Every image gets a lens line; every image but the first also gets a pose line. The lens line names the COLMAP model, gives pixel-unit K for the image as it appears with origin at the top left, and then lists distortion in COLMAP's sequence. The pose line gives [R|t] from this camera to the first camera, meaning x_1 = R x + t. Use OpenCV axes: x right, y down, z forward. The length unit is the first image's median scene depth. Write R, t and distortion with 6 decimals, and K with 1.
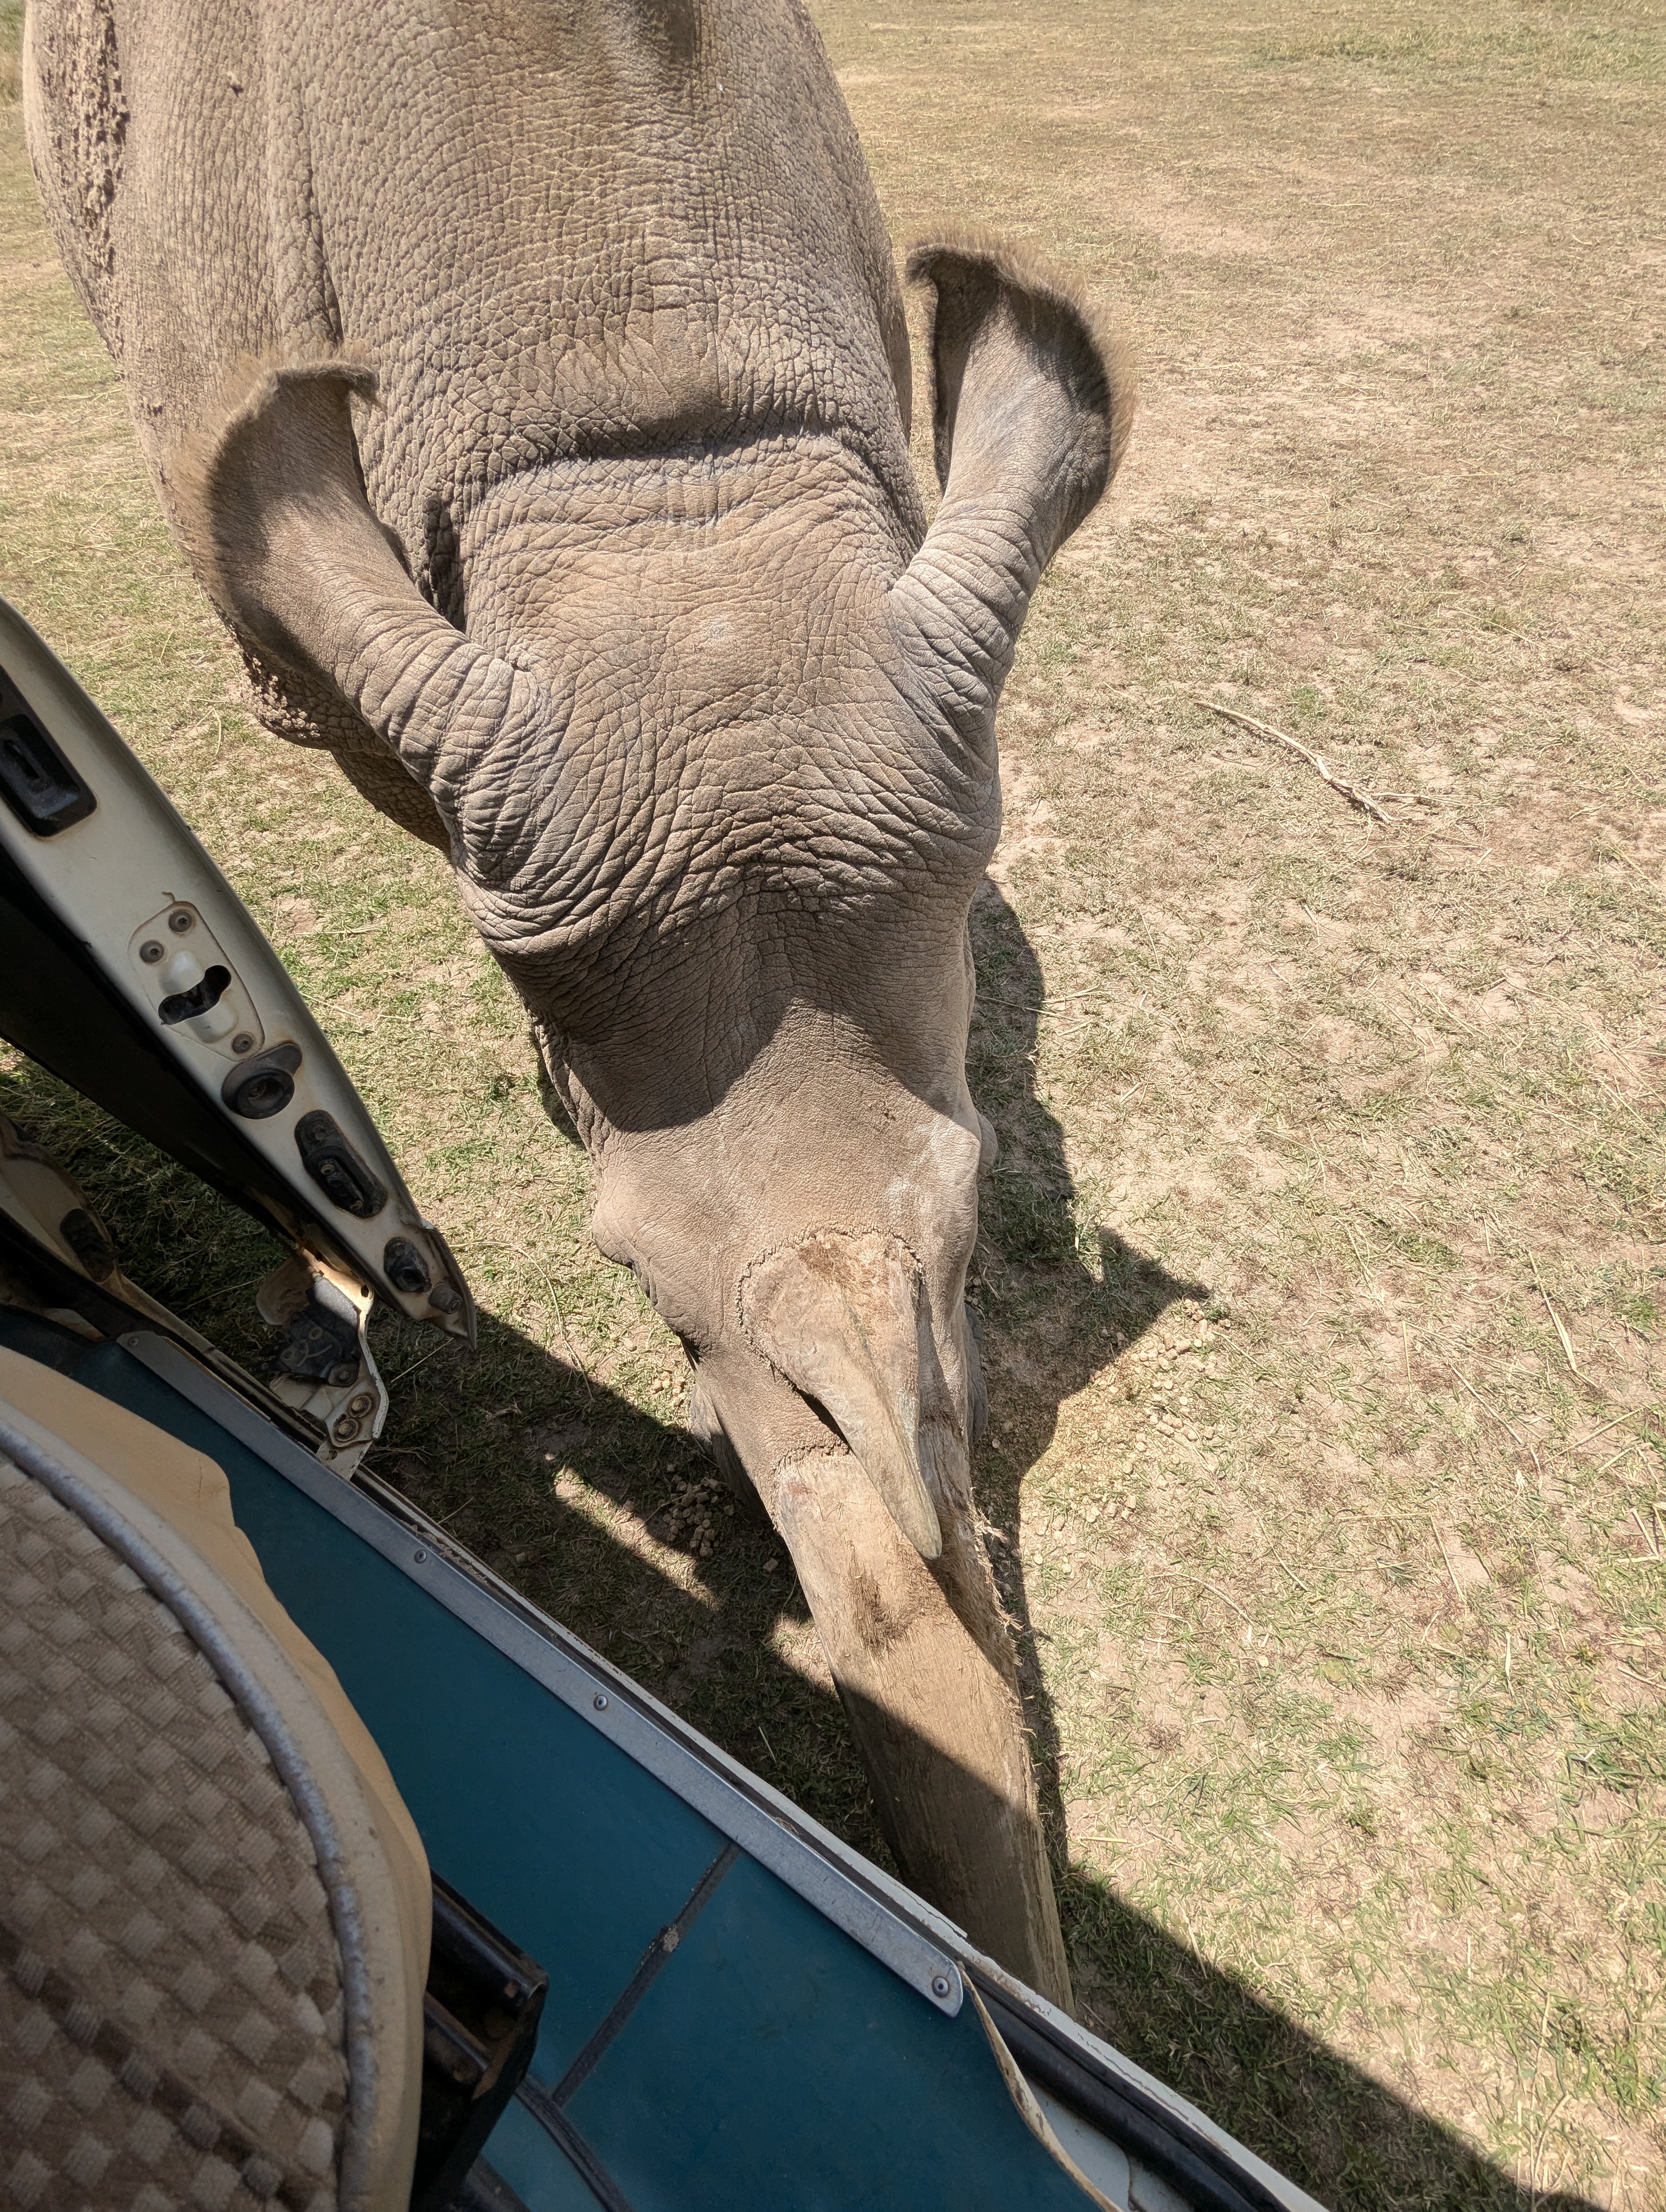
lens RADIAL K [[1080.8, 0, 834.7], [0, 1080.8, 1081.2], [0, 0, 1]] dist [-0.006959, 0.002967]
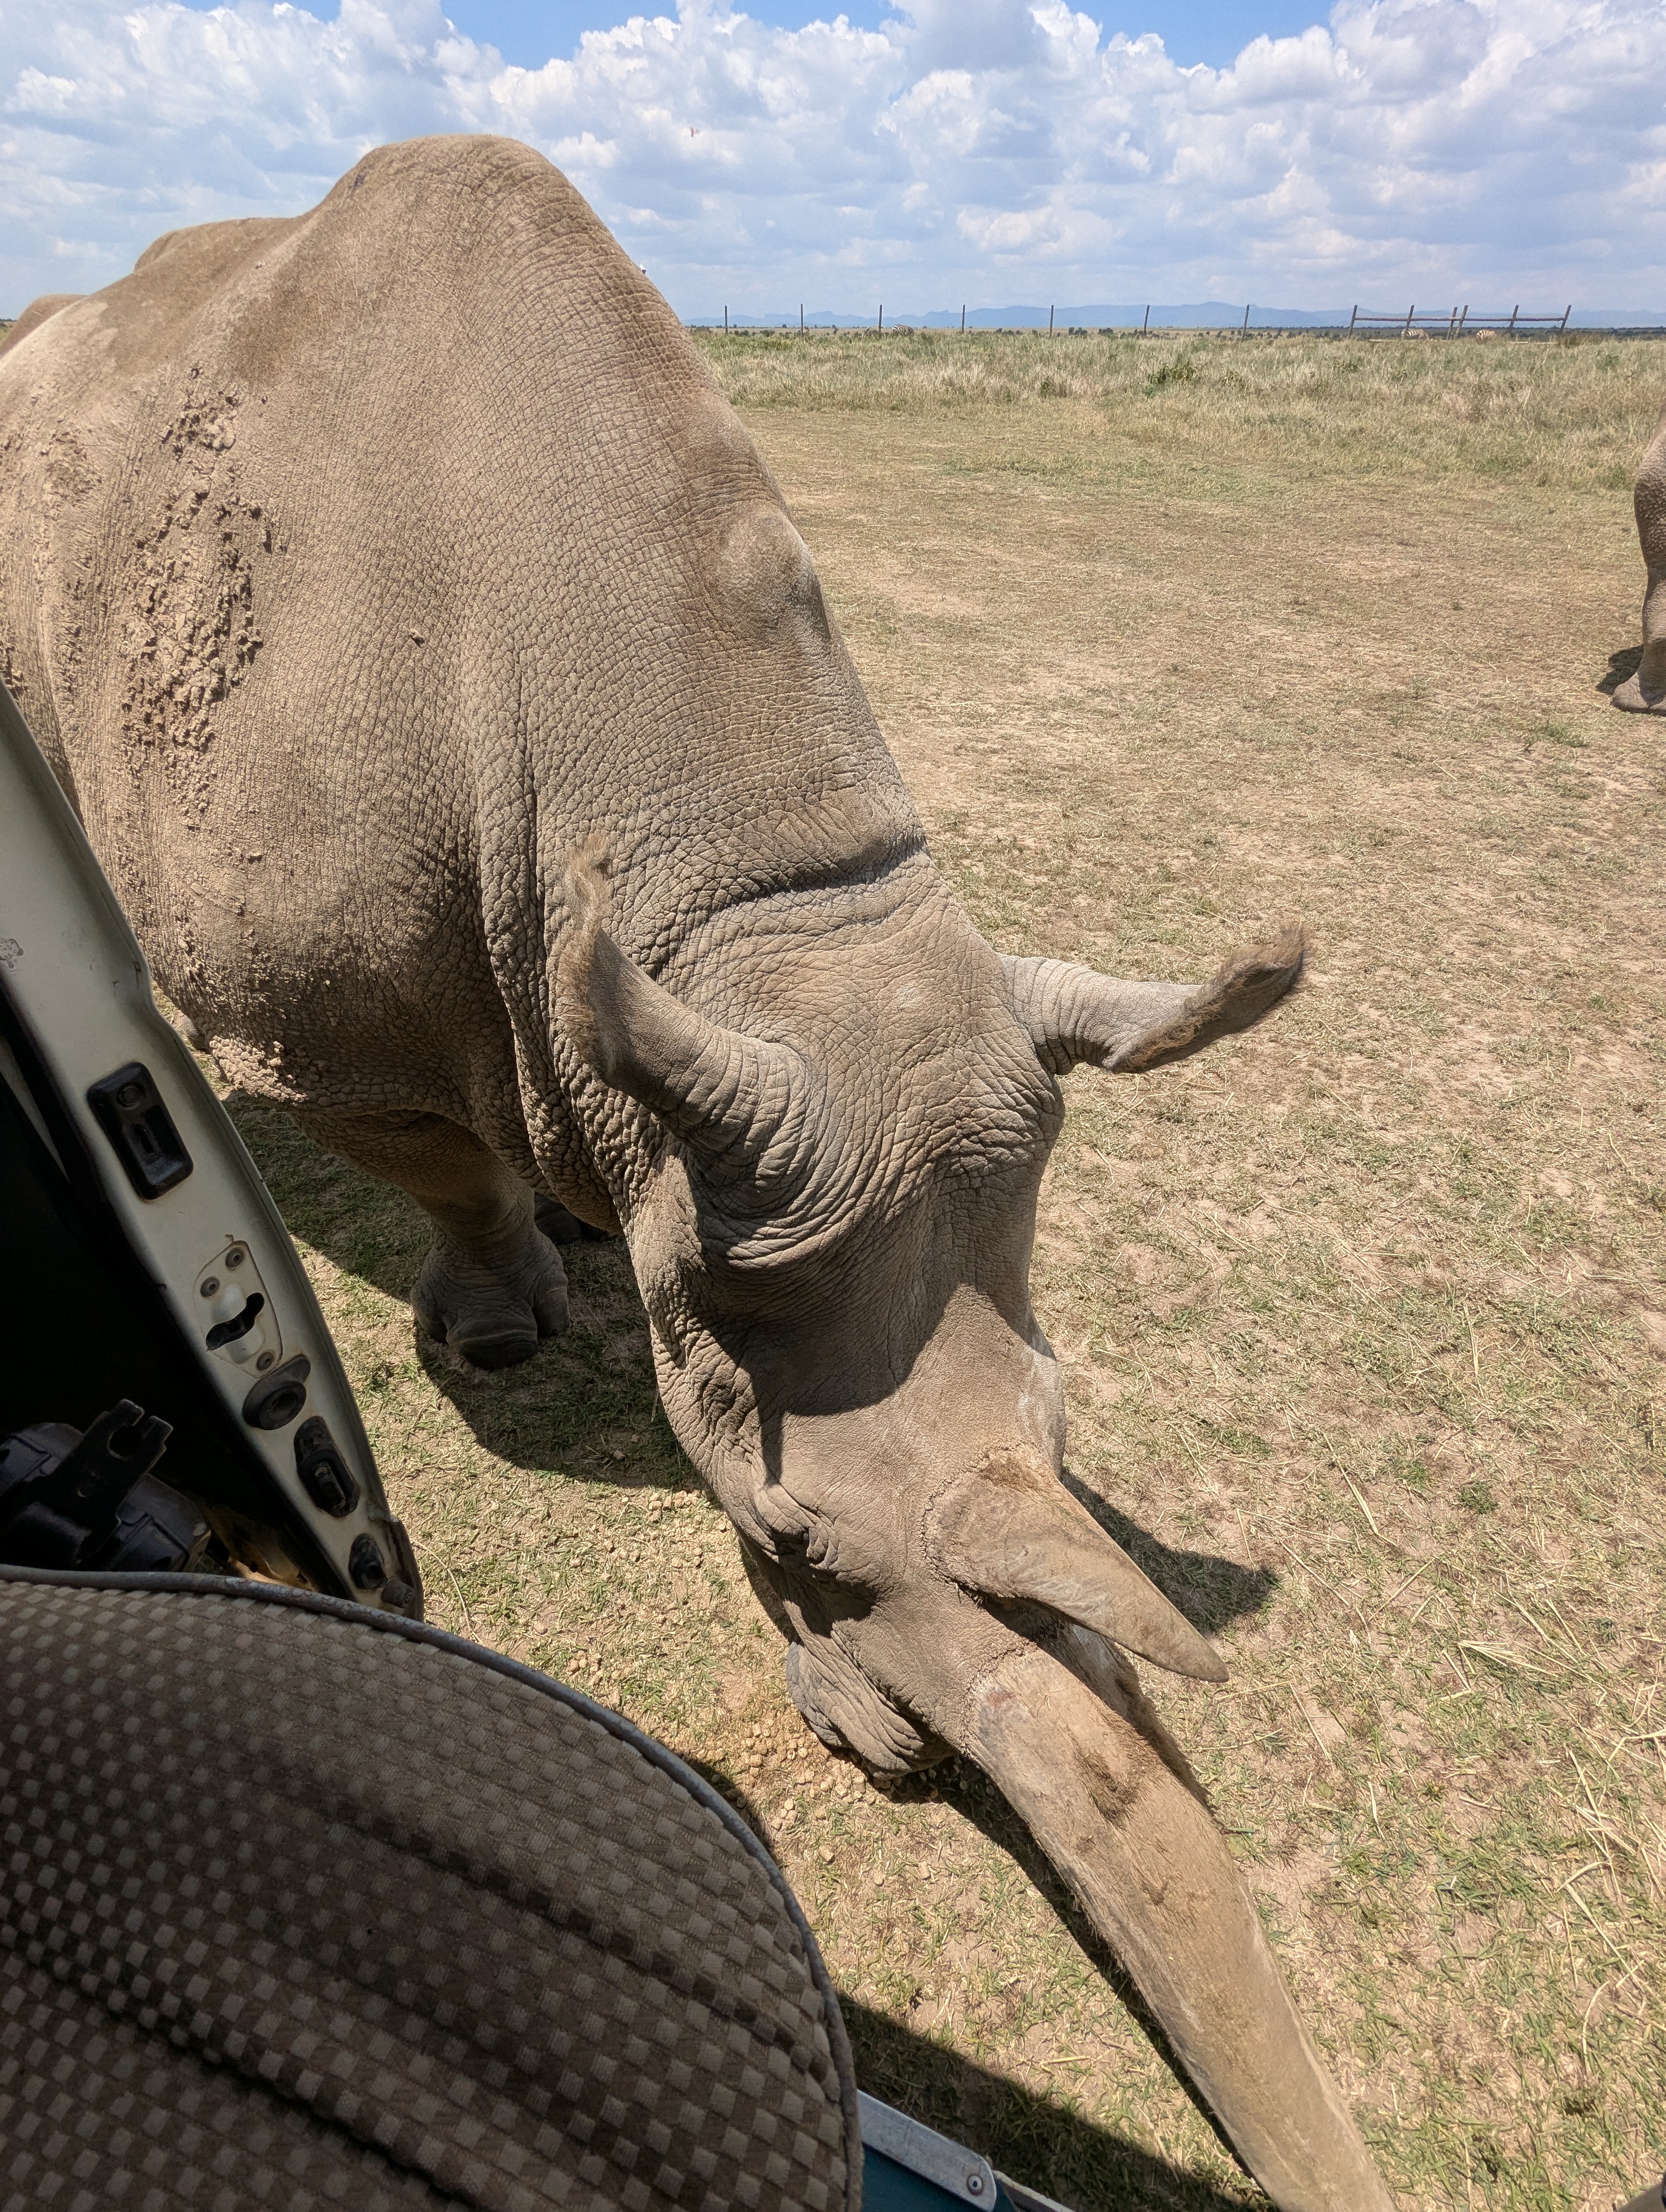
lens RADIAL K [[1080.8, 0, 831.6], [0, 1080.8, 1094.5], [0, 0, 1]] dist [-0.006959, 0.002967]
pose [[0.980336, -0.049918, 0.190917, -0.088225], [0.088910, 0.975444, -0.201503, -0.013467], [-0.176171, 0.214515, 0.960701, -0.115811]]
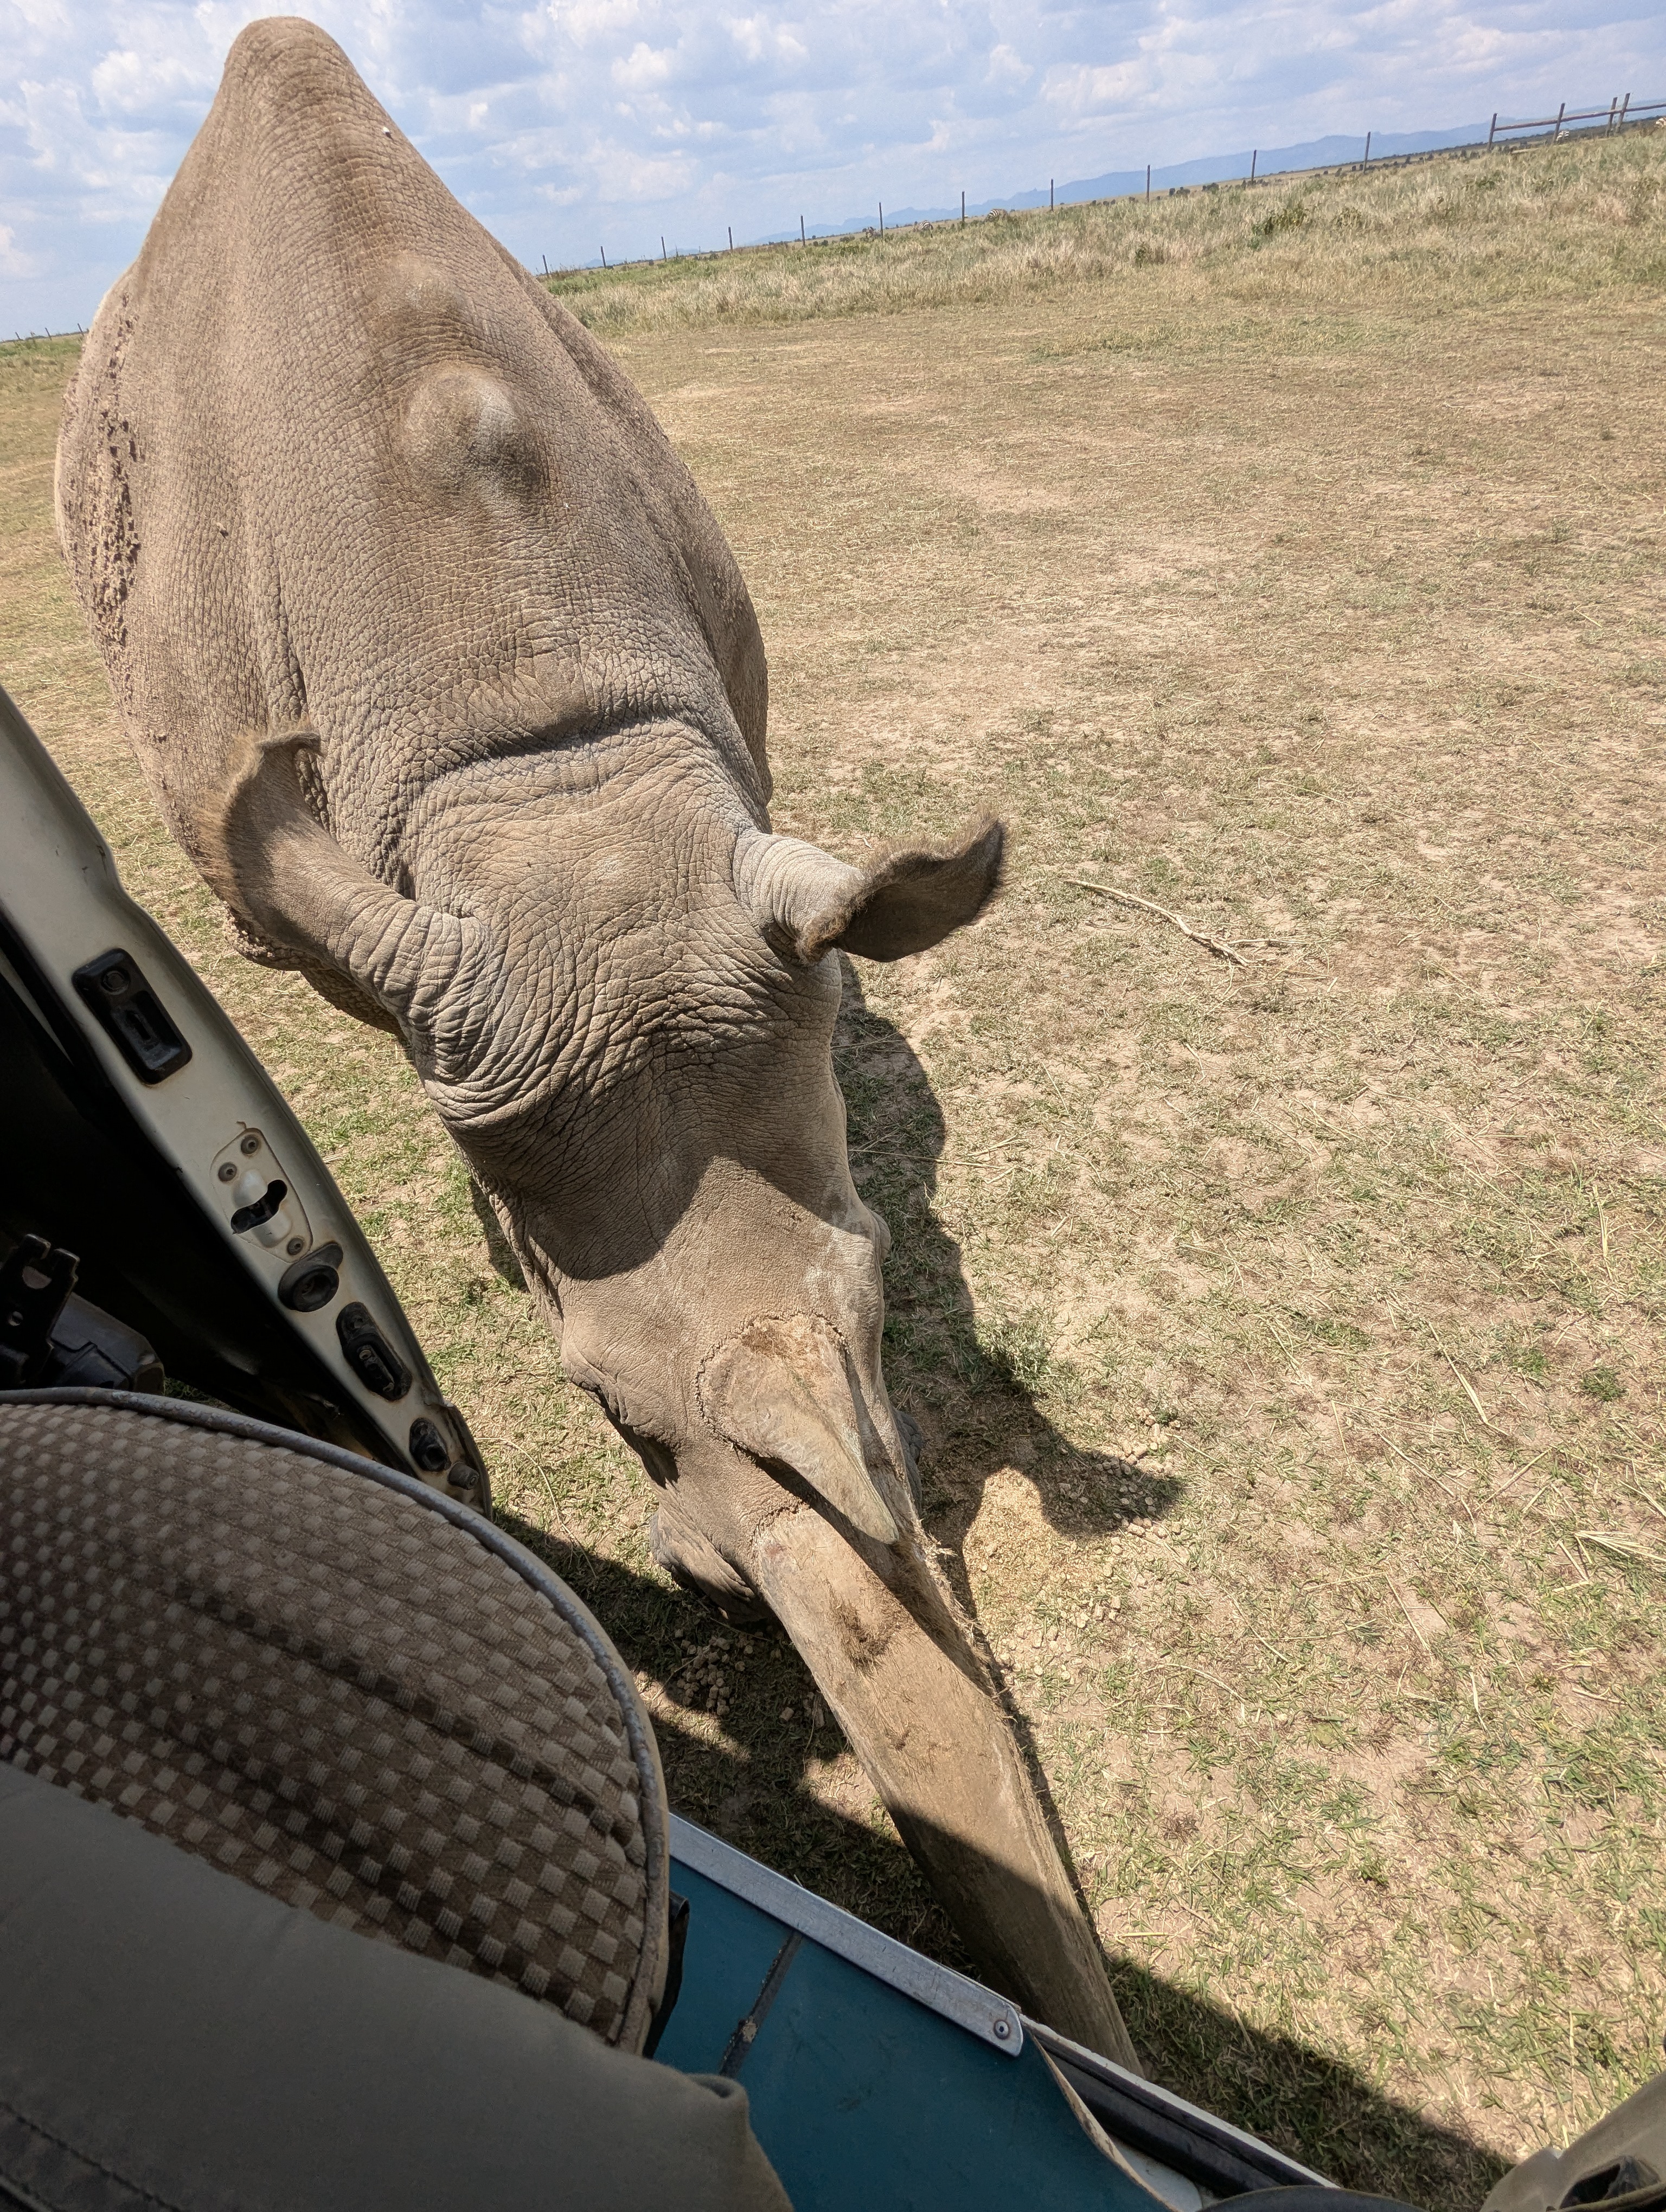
lens RADIAL K [[1080.8, 0, 831.2], [0, 1080.8, 1088.8], [0, 0, 1]] dist [-0.006959, 0.002967]
pose [[0.991389, -0.109491, 0.071827, -0.021309], [0.119893, 0.979540, -0.161640, 0.026878], [-0.052659, 0.168860, 0.984232, -0.102611]]
